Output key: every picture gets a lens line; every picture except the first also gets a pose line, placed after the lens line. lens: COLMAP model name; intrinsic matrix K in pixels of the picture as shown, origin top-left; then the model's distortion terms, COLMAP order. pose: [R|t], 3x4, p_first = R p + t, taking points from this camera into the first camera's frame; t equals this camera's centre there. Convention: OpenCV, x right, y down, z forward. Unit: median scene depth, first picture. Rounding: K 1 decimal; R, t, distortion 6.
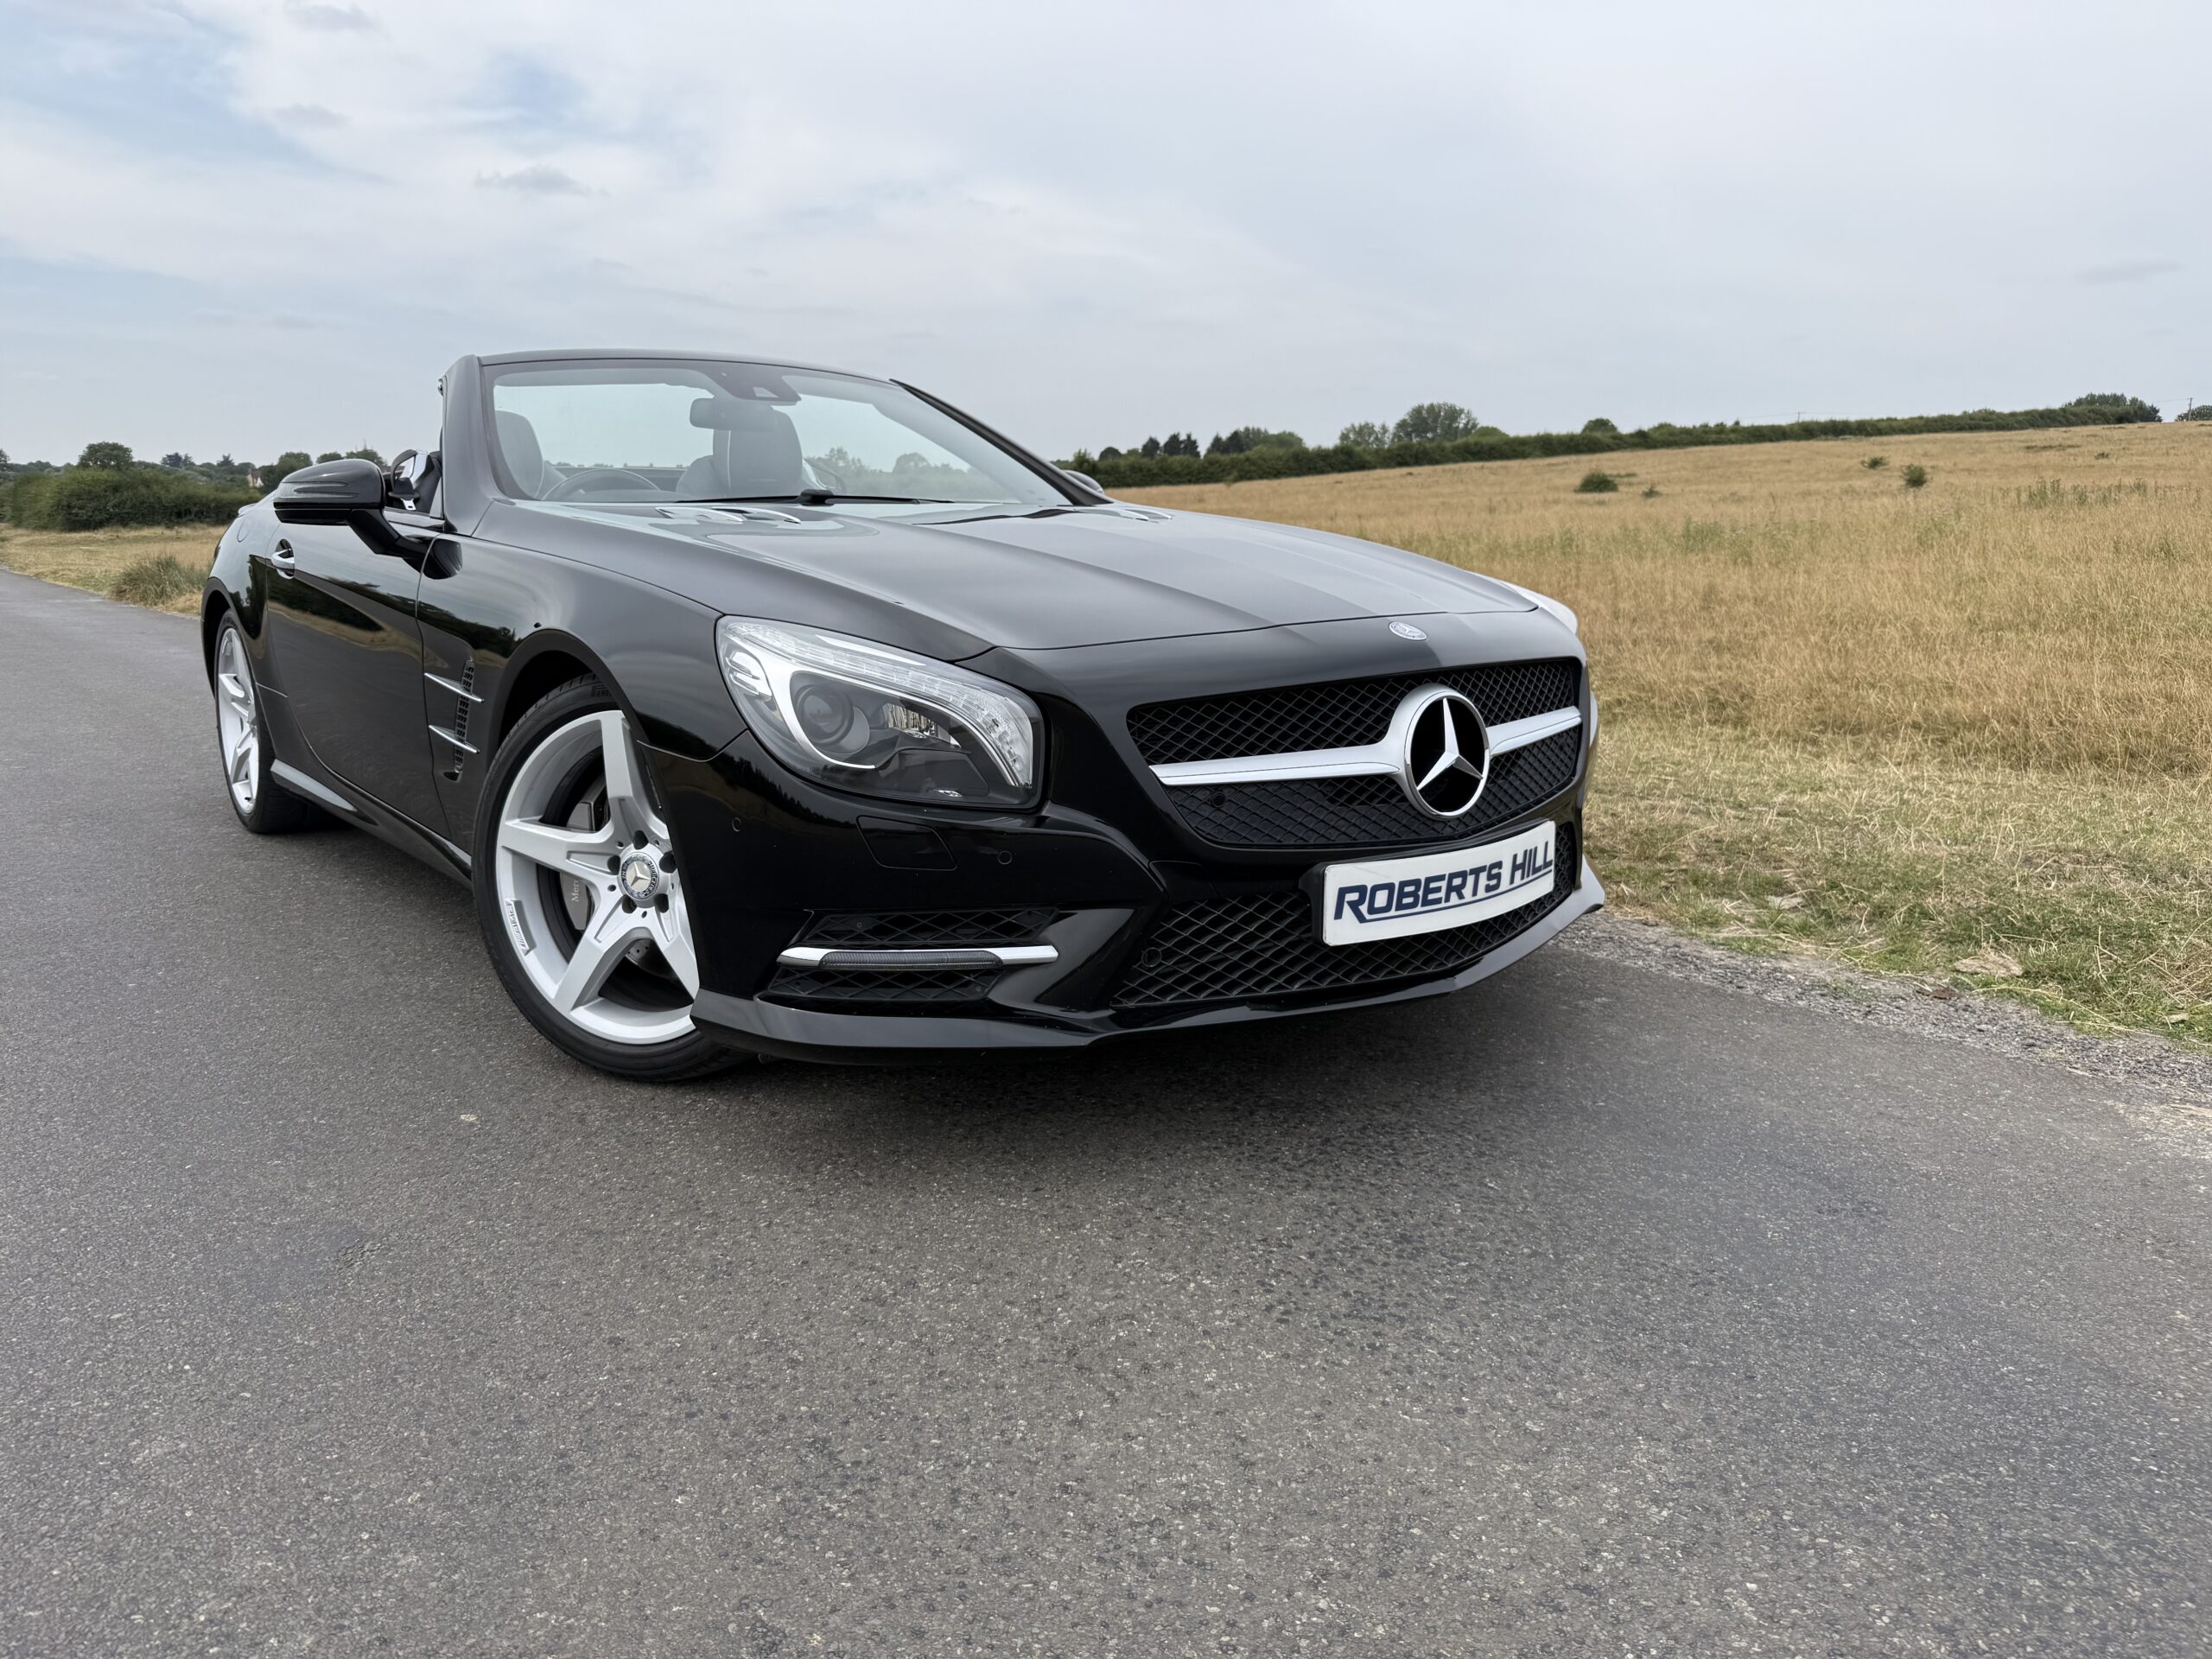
lens RADIAL K [[1540.7, 0, 1098.3], [0, 1540.7, 844.0], [0, 0, 1]] dist [0.109097, -0.158142]
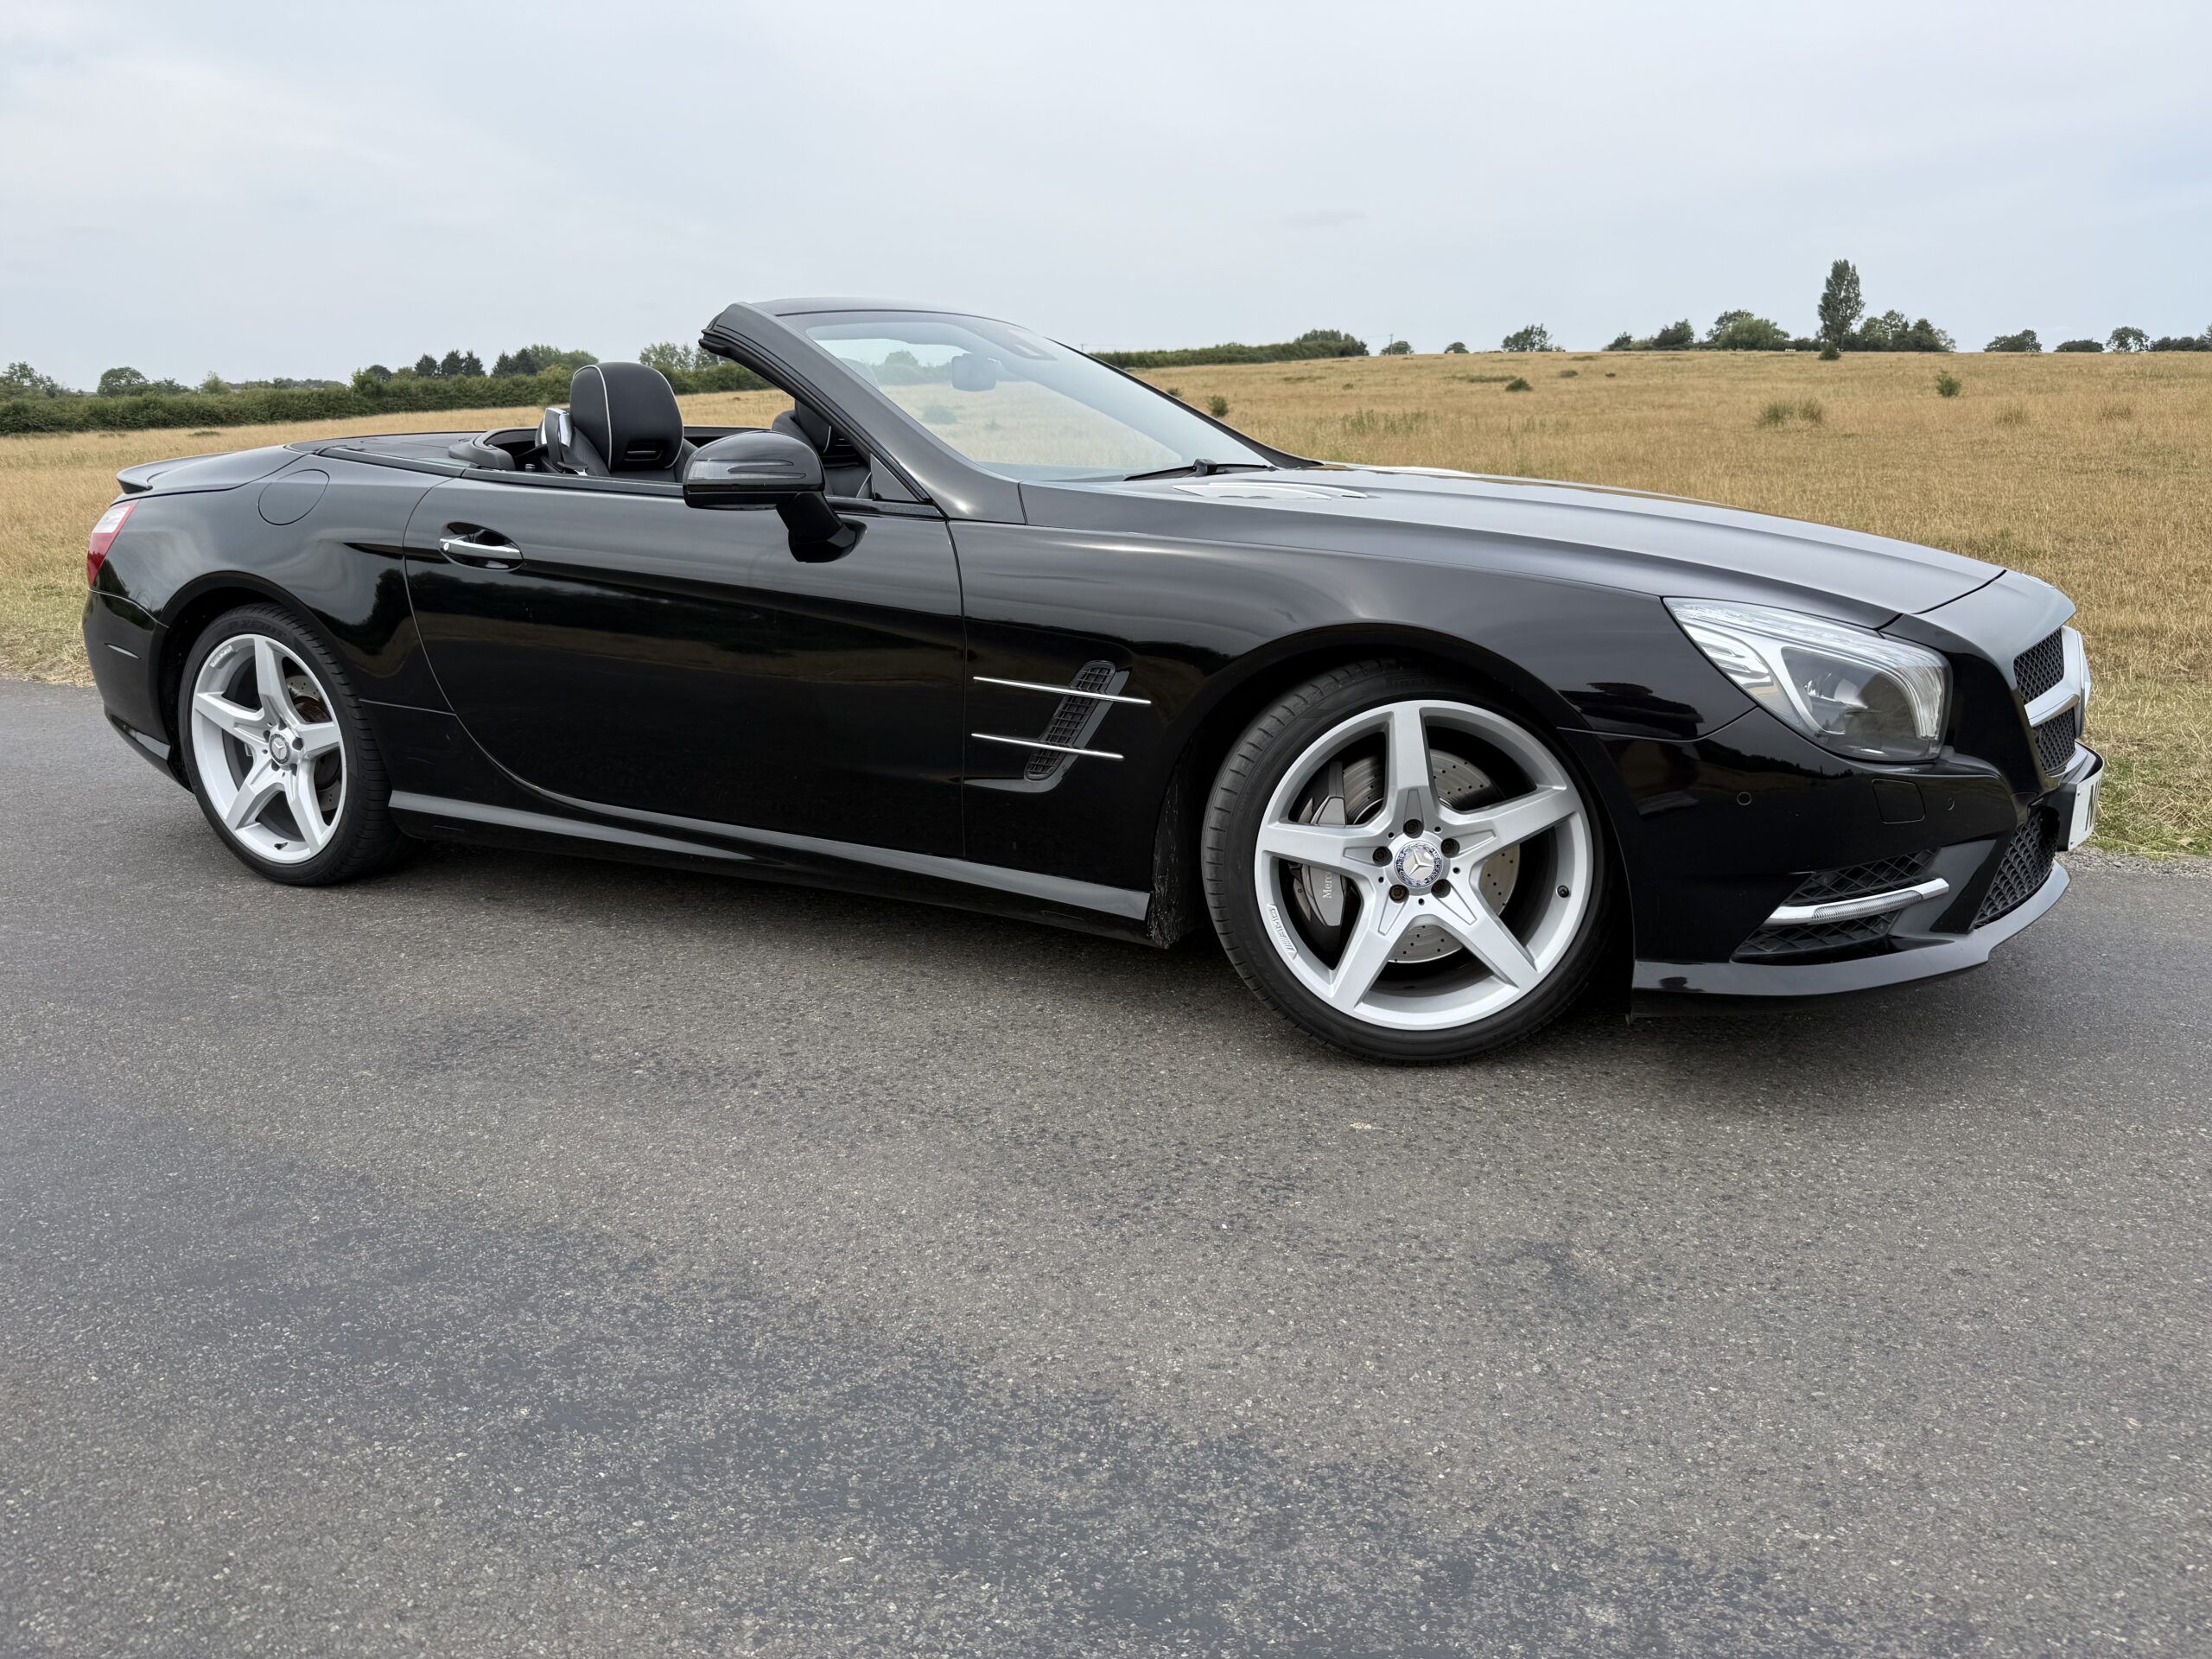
lens RADIAL K [[1565.9, 0, 1100.6], [0, 1565.9, 837.0], [0, 0, 1]] dist [-0.006387, -0.004346]
pose [[0.916593, -0.107307, 0.385153, -0.997716], [0.092025, 0.994069, 0.057954, -0.084304], [-0.389087, -0.017676, 0.921031, 0.187904]]
